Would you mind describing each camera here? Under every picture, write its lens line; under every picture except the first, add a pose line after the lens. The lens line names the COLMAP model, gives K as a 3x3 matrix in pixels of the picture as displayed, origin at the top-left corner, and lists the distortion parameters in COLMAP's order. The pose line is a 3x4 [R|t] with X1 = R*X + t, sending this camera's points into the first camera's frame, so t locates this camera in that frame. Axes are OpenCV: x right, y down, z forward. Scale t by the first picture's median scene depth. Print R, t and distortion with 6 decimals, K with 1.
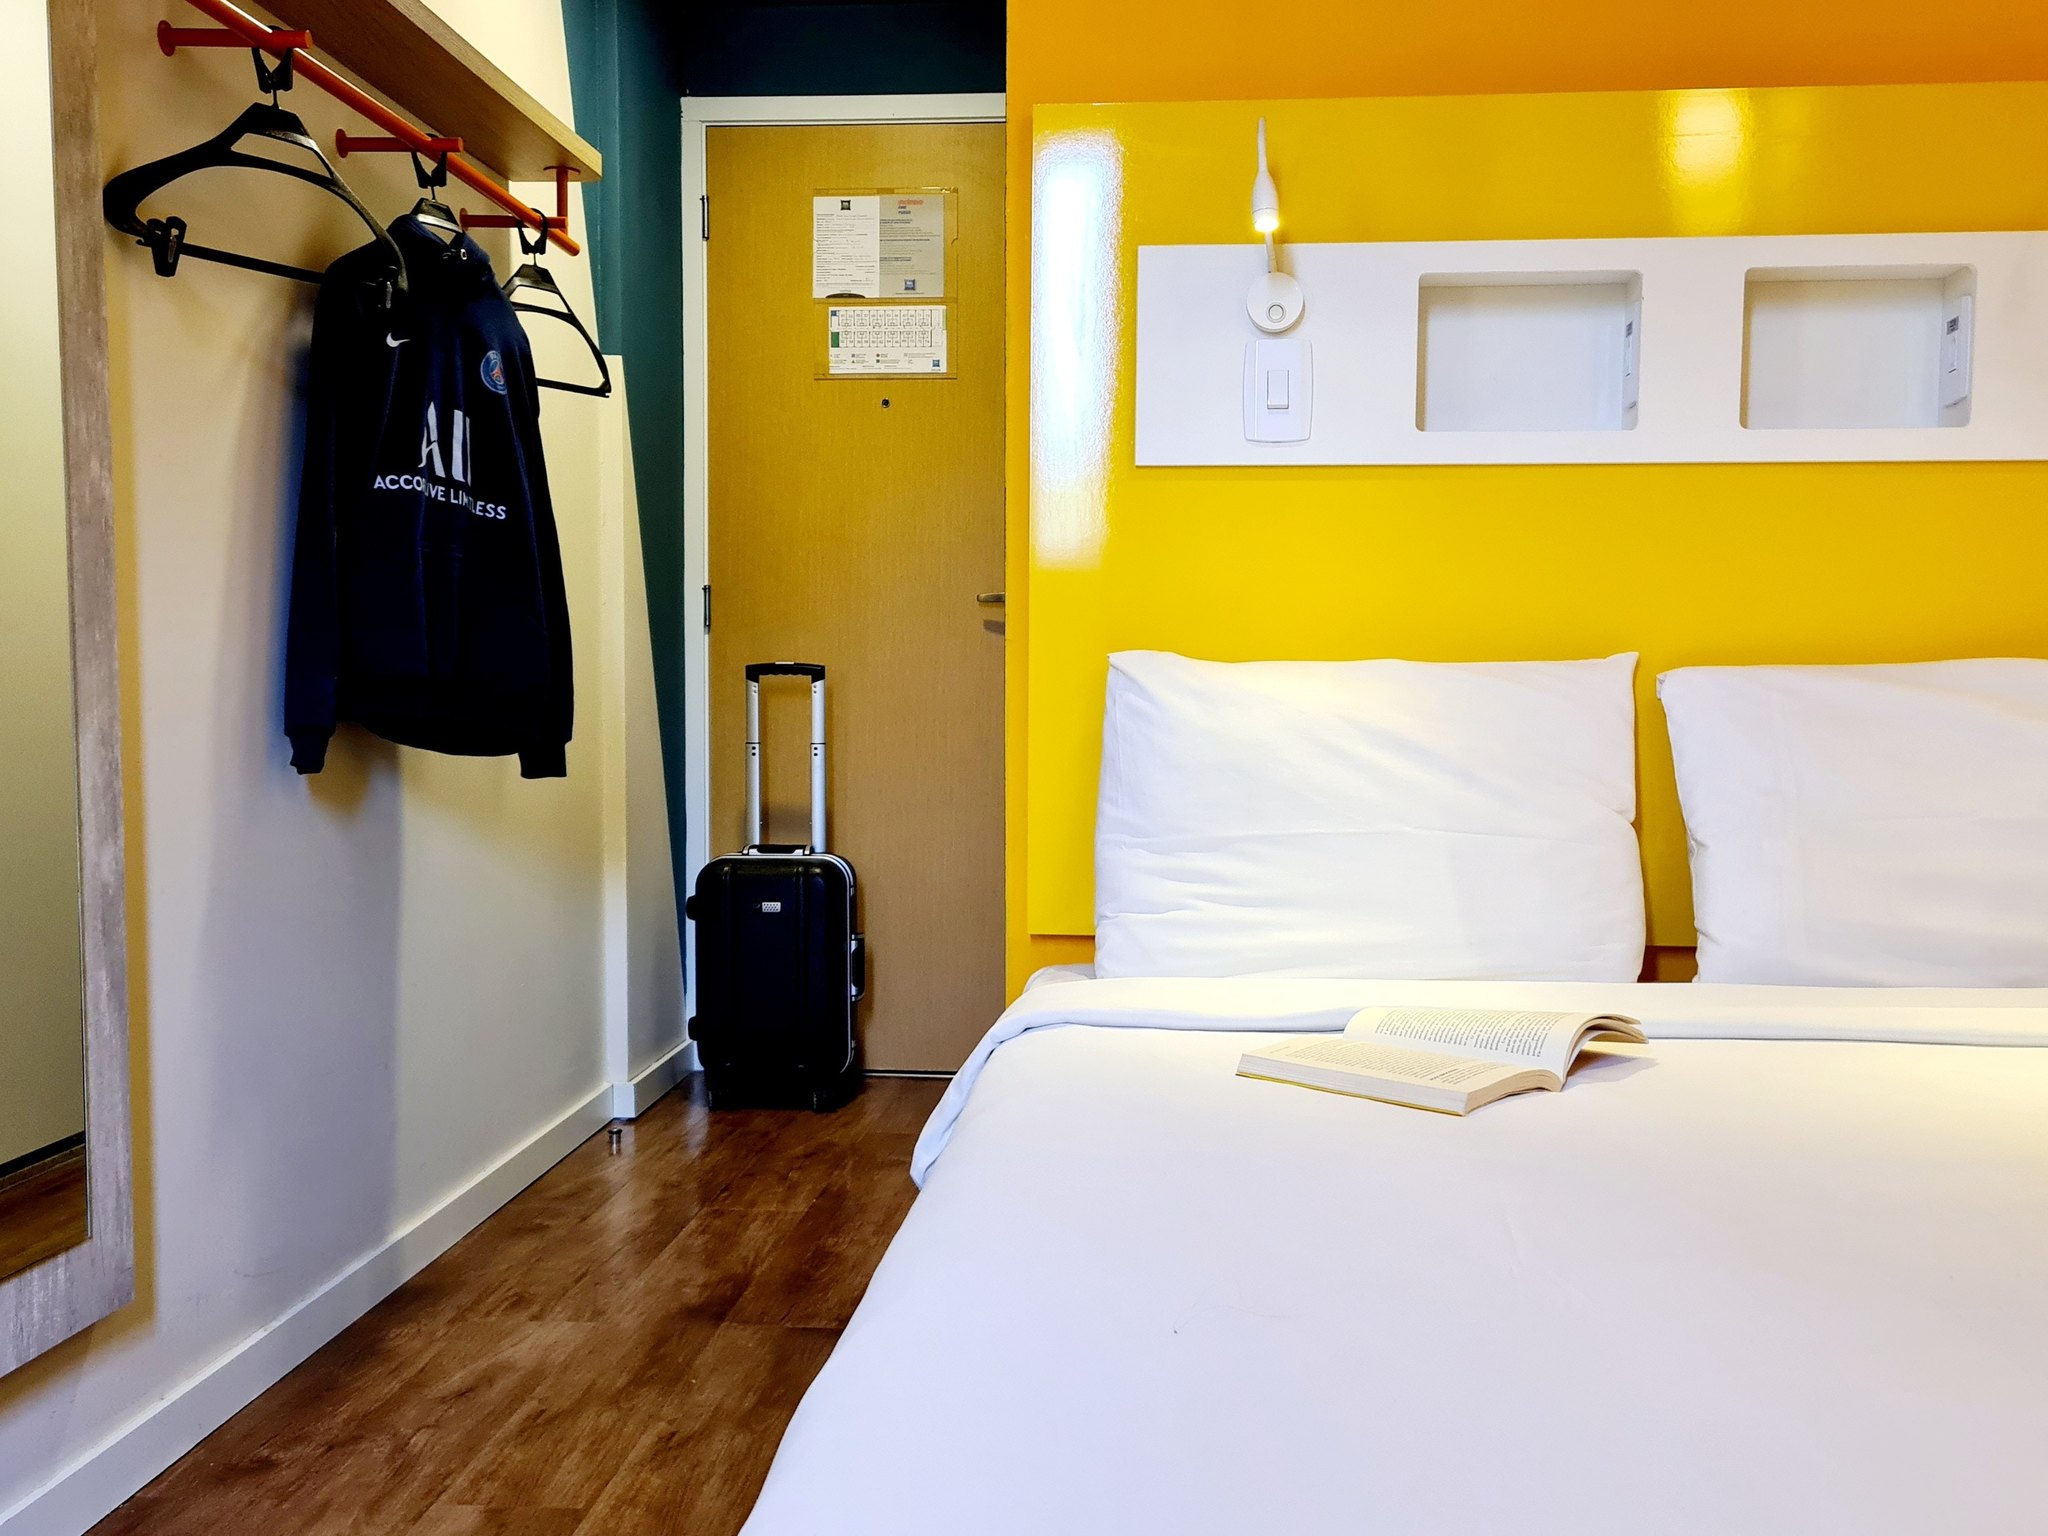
lens RADIAL K [[2037.9, 0, 1024.0], [0, 2037.9, 768.0], [0, 0, 1]] dist [0.014125, -0.011527]
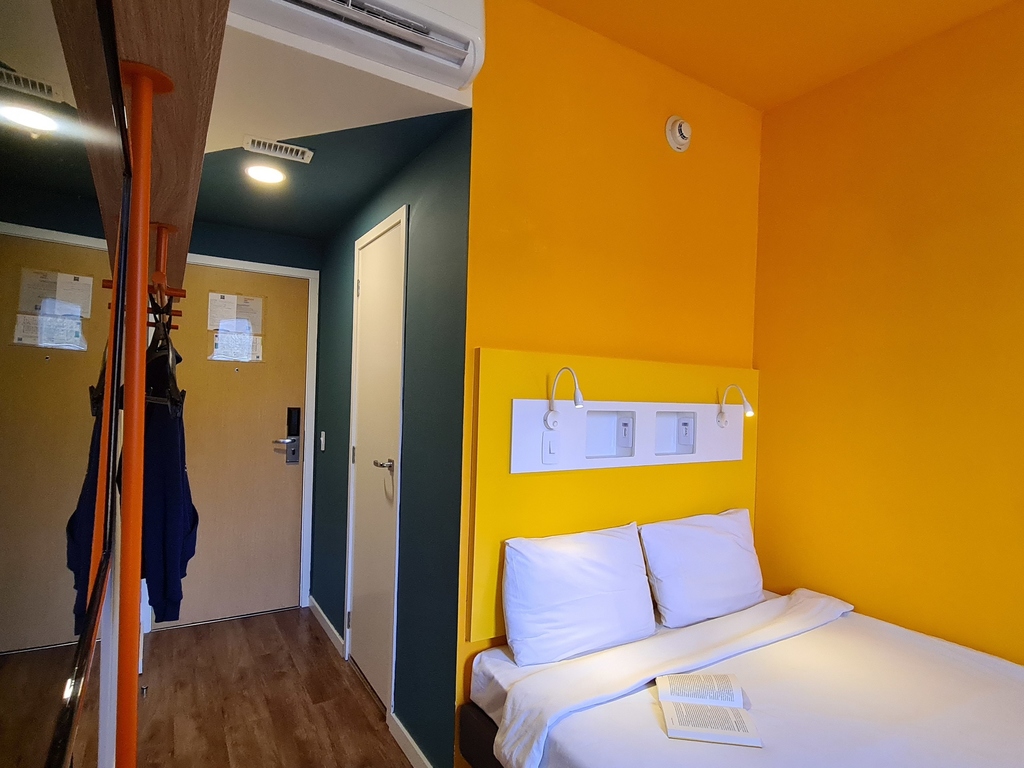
lens RADIAL K [[553.1, 0, 512.0], [0, 553.1, 384.0], [0, 0, 1]] dist [0.000217, -0.001220]
pose [[0.799960, 0.028040, 0.599397, -0.294099], [0.002848, 0.998719, -0.050521, -0.164247], [-0.600046, 0.042122, 0.798856, 0.247085]]
